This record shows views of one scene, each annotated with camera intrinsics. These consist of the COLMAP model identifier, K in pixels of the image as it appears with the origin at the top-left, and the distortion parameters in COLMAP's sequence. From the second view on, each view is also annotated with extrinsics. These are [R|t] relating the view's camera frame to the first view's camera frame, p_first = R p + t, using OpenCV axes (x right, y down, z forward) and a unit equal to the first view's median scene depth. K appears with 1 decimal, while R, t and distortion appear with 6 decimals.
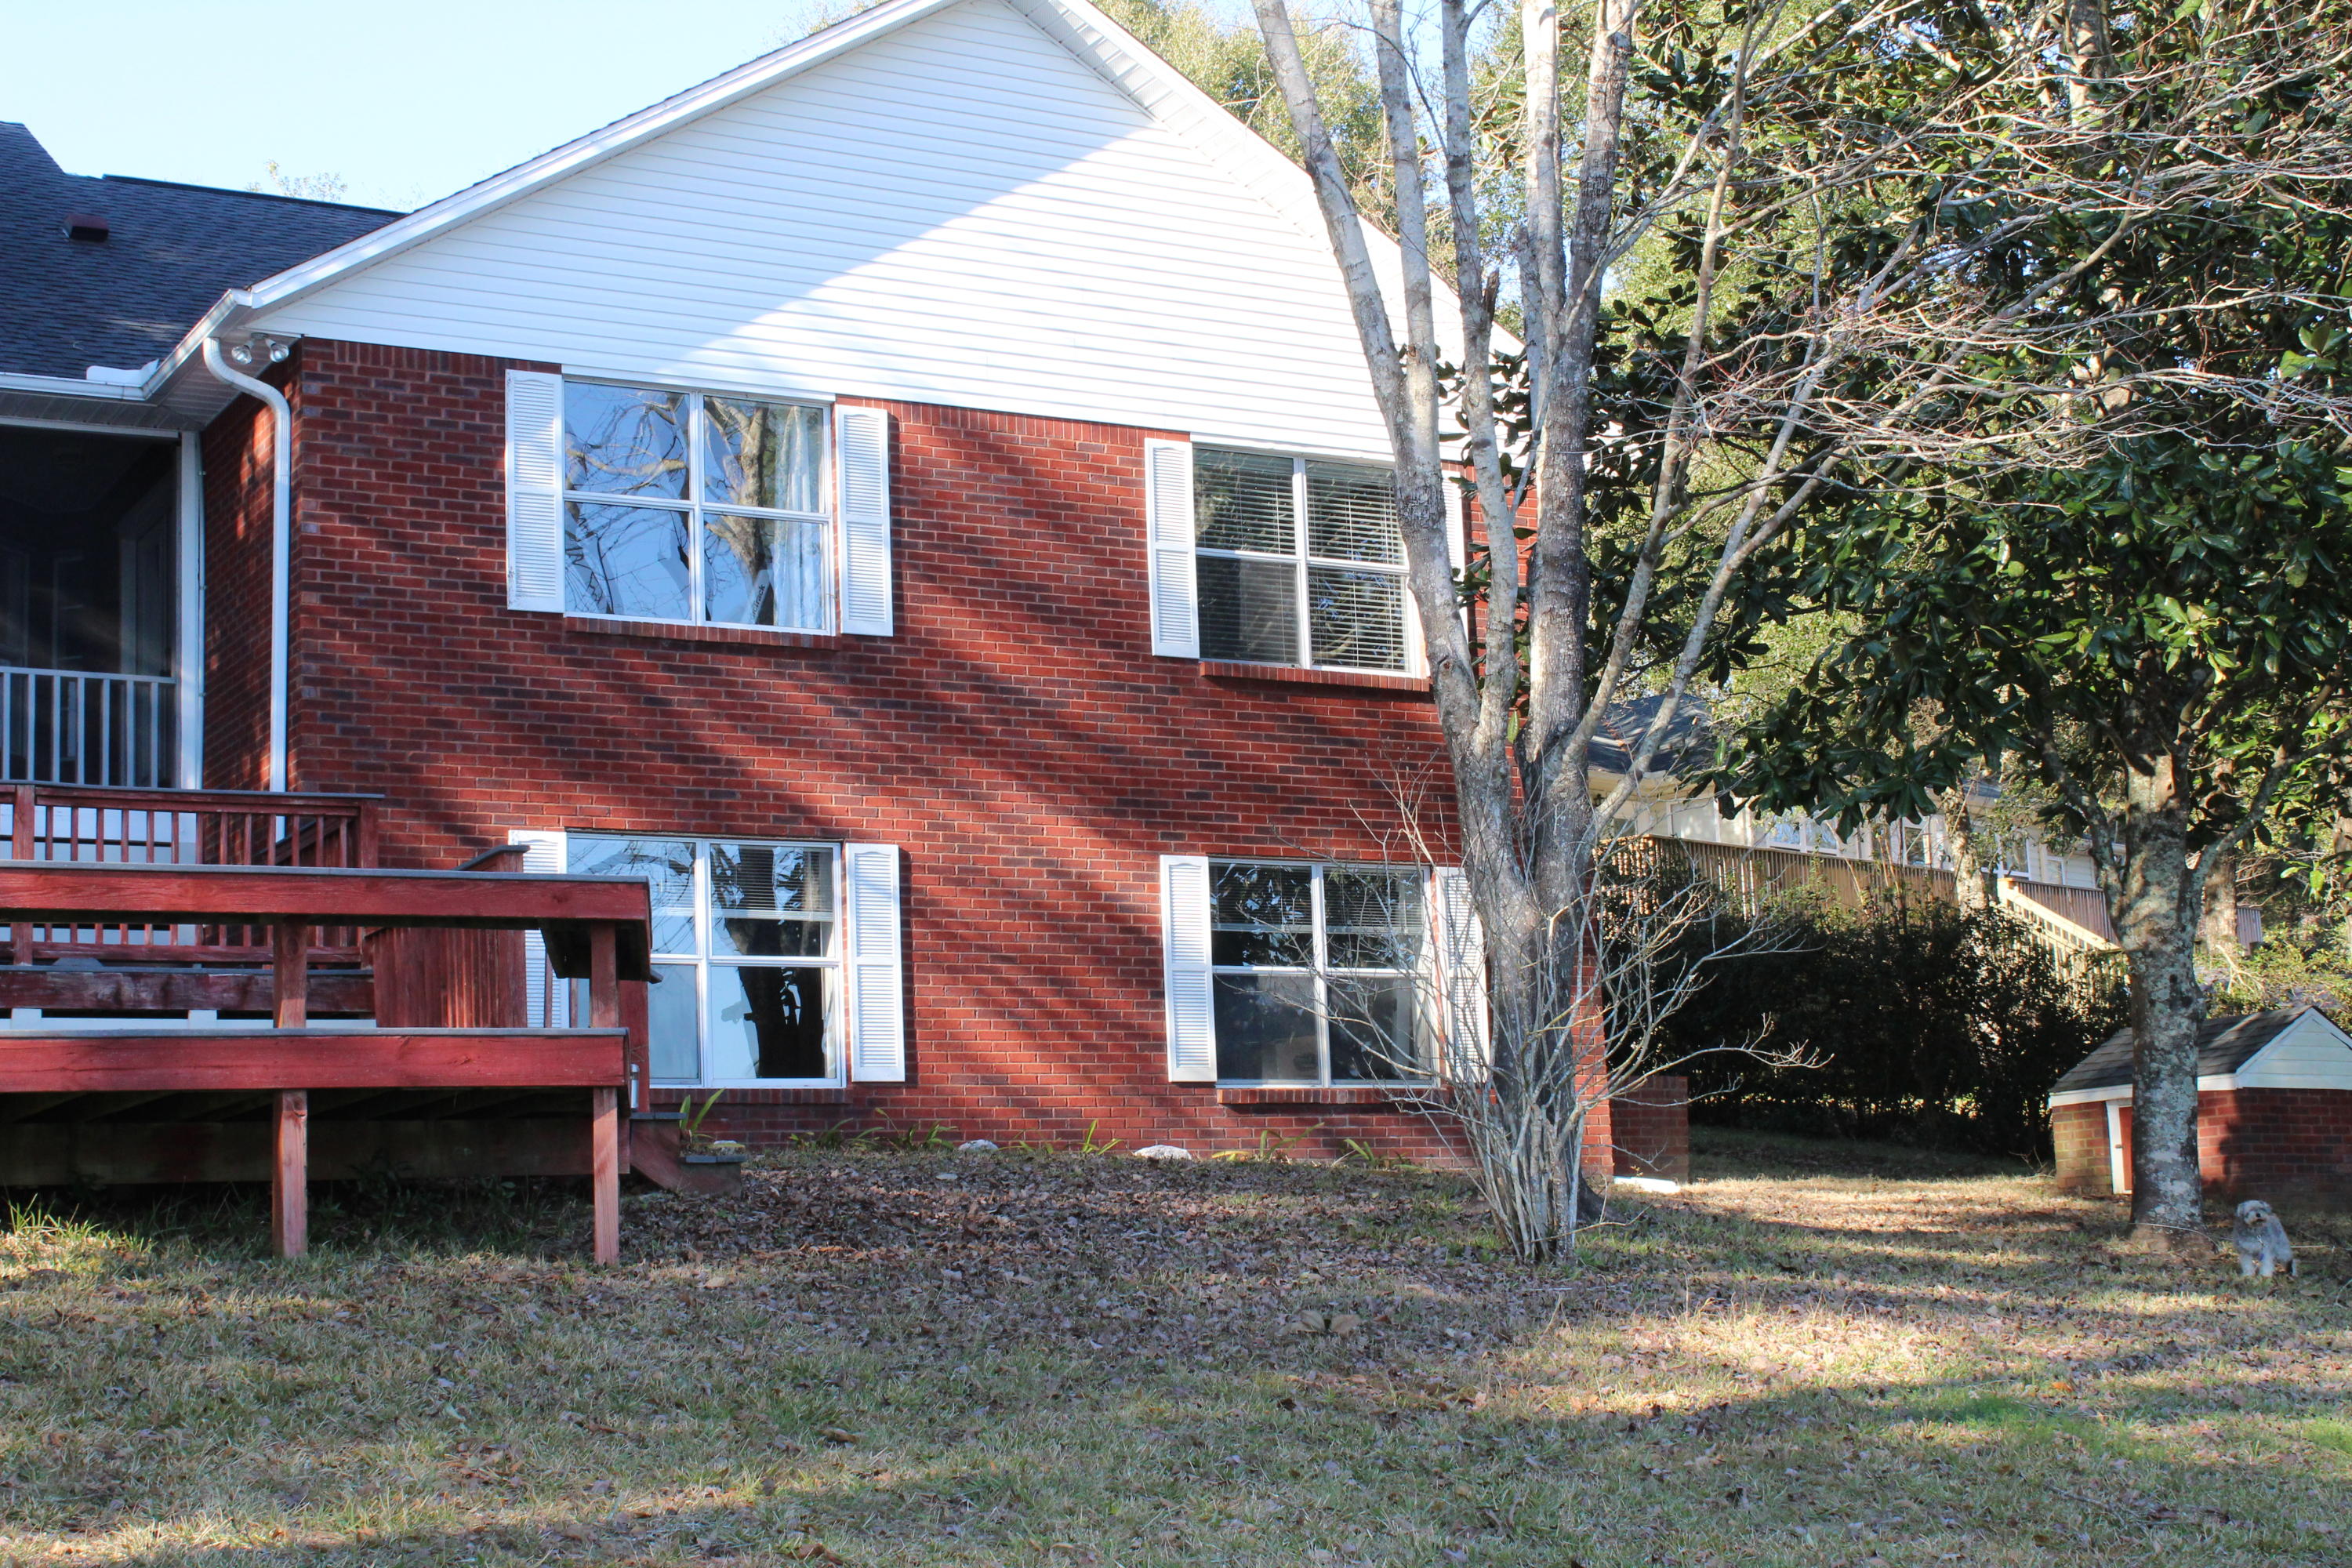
lens RADIAL K [[3356.7, 0, 1123.8], [0, 3356.7, 784.7], [0, 0, 1]] dist [-0.020821, -0.038135]
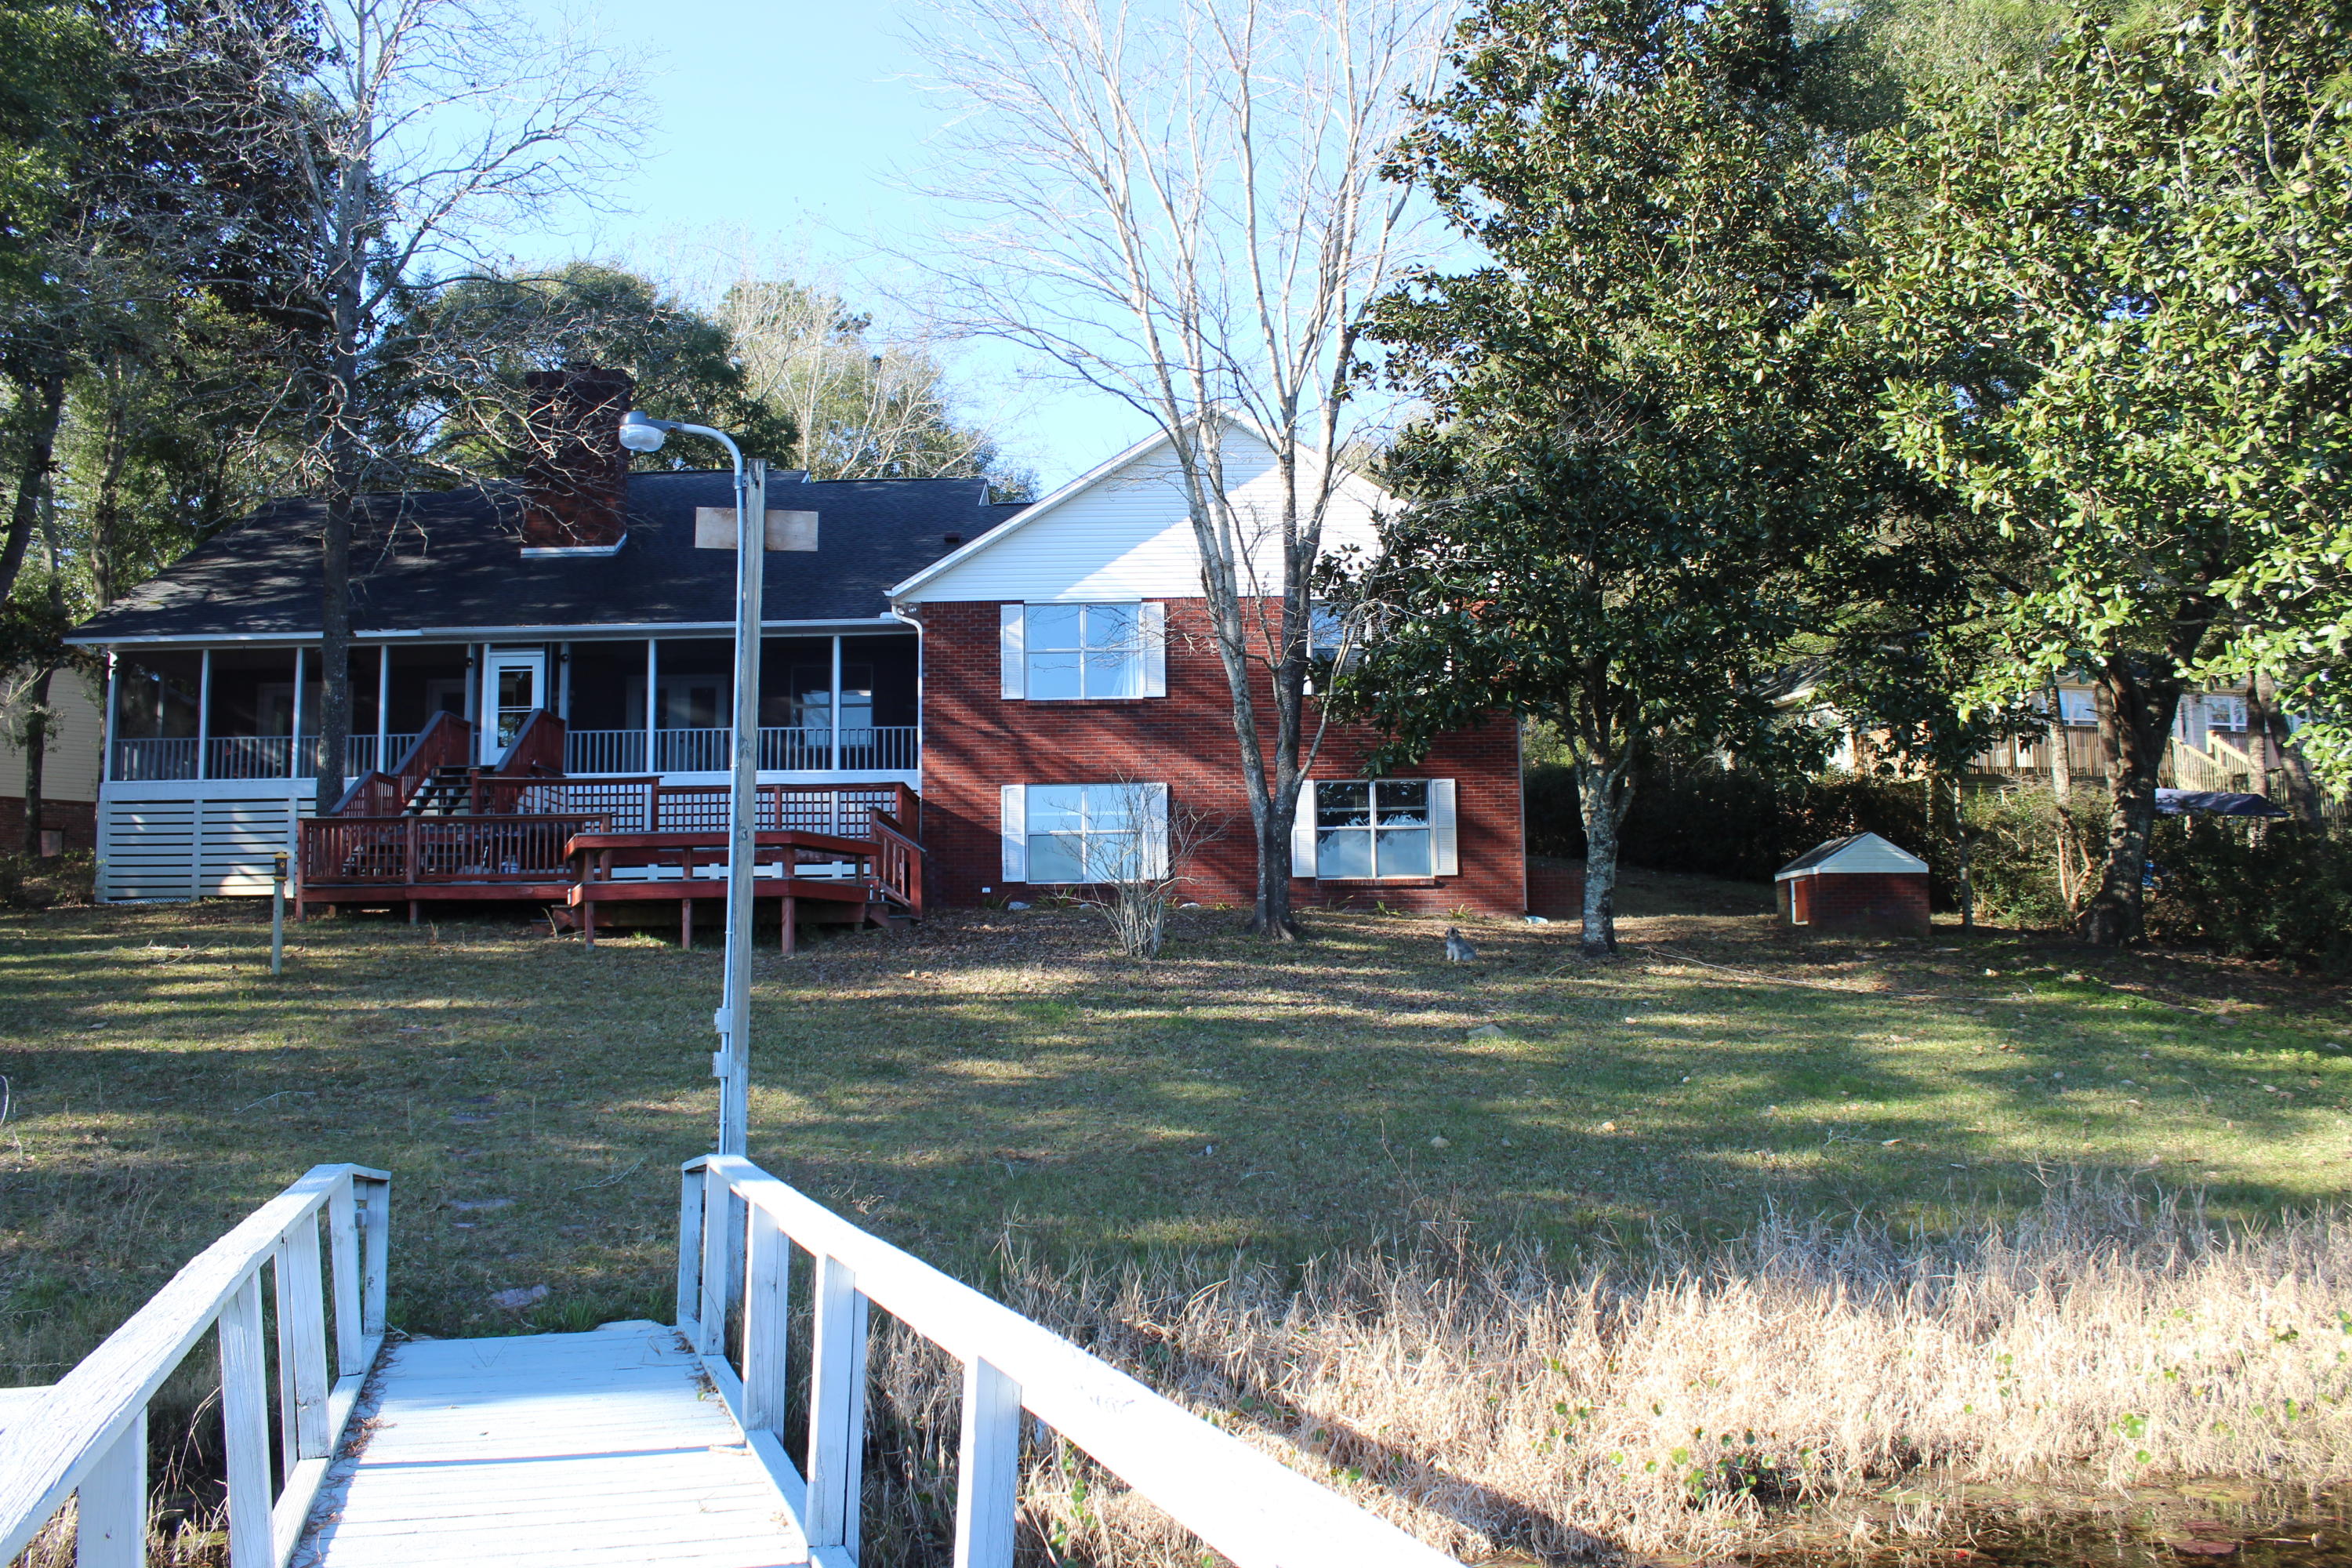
lens RADIAL K [[1961.4, 0, 1169.0], [0, 1961.4, 793.6], [0, 0, 1]] dist [-0.169703, 0.152647]
pose [[0.874008, -0.027554, -0.485129, 0.648608], [0.058390, 0.997112, 0.048562, -0.044953], [0.482390, -0.070770, 0.873093, -0.253308]]
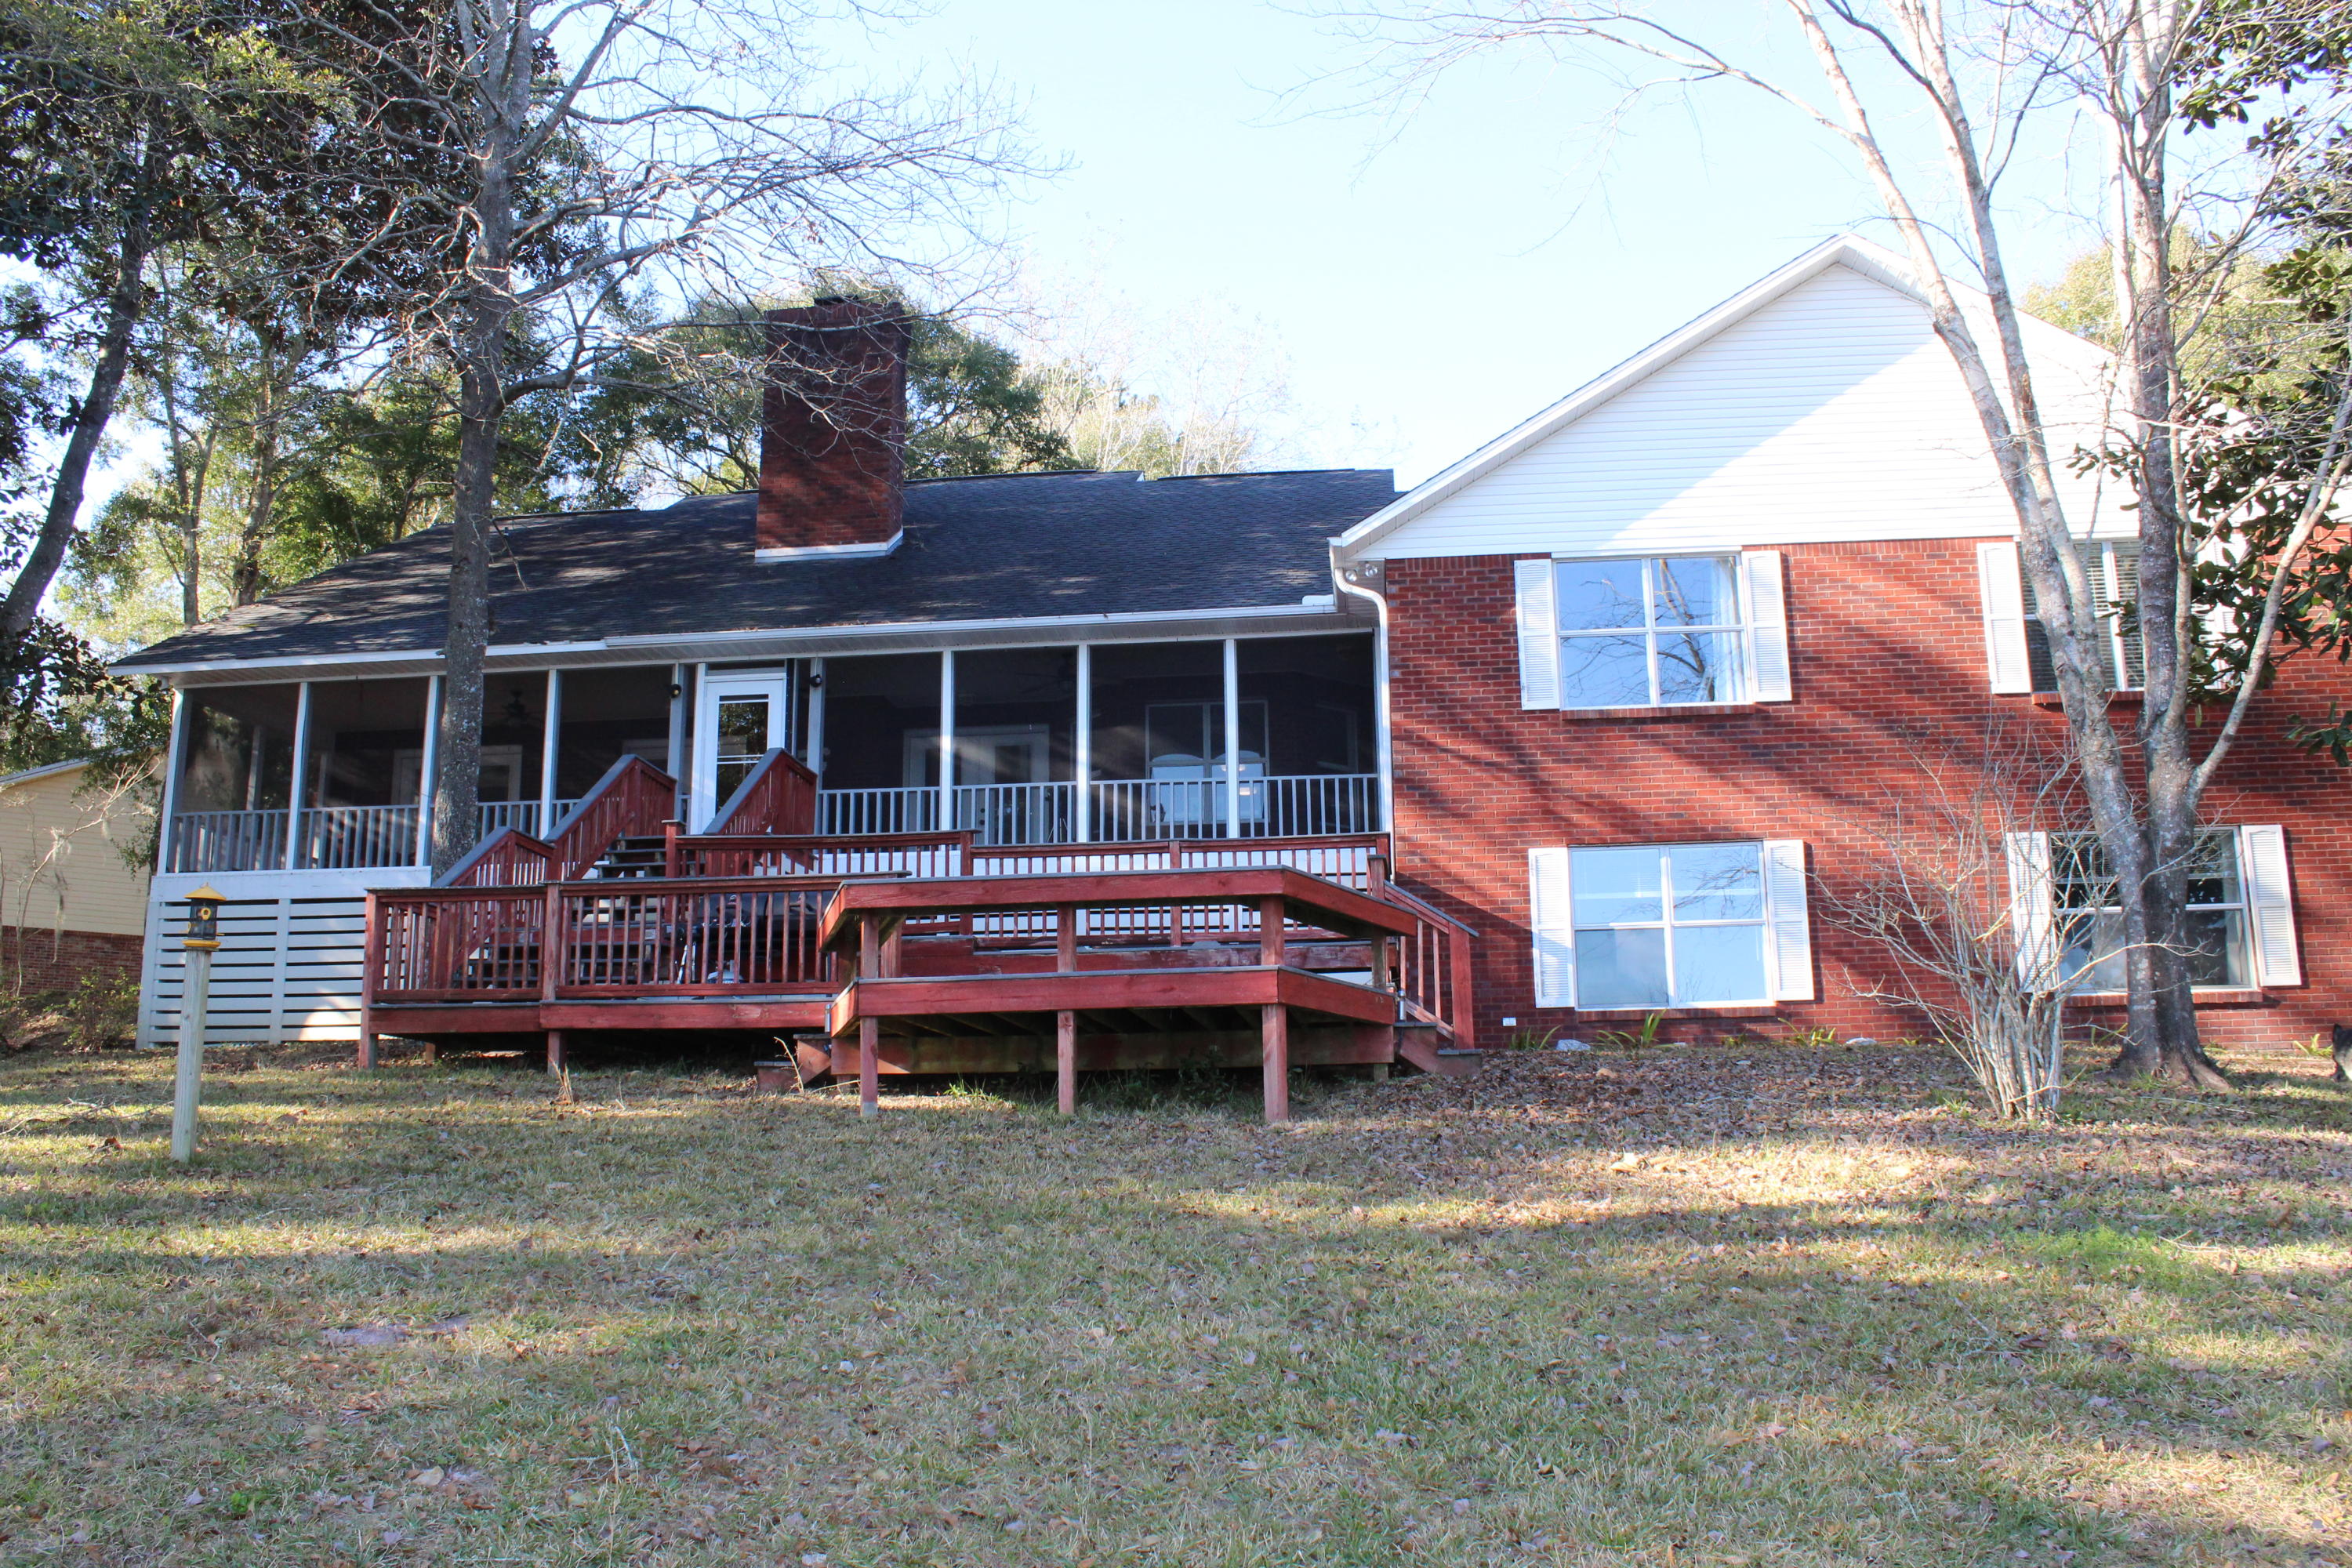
lens RADIAL K [[1951.5, 0, 1176.0], [0, 1951.5, 784.0], [0, 0, 1]] dist [-0.176088, 0.164927]
pose [[0.812052, -0.092036, -0.576282, 0.205740], [0.071089, 0.995732, -0.058852, 0.024492], [0.579239, 0.006824, 0.815129, 0.157170]]
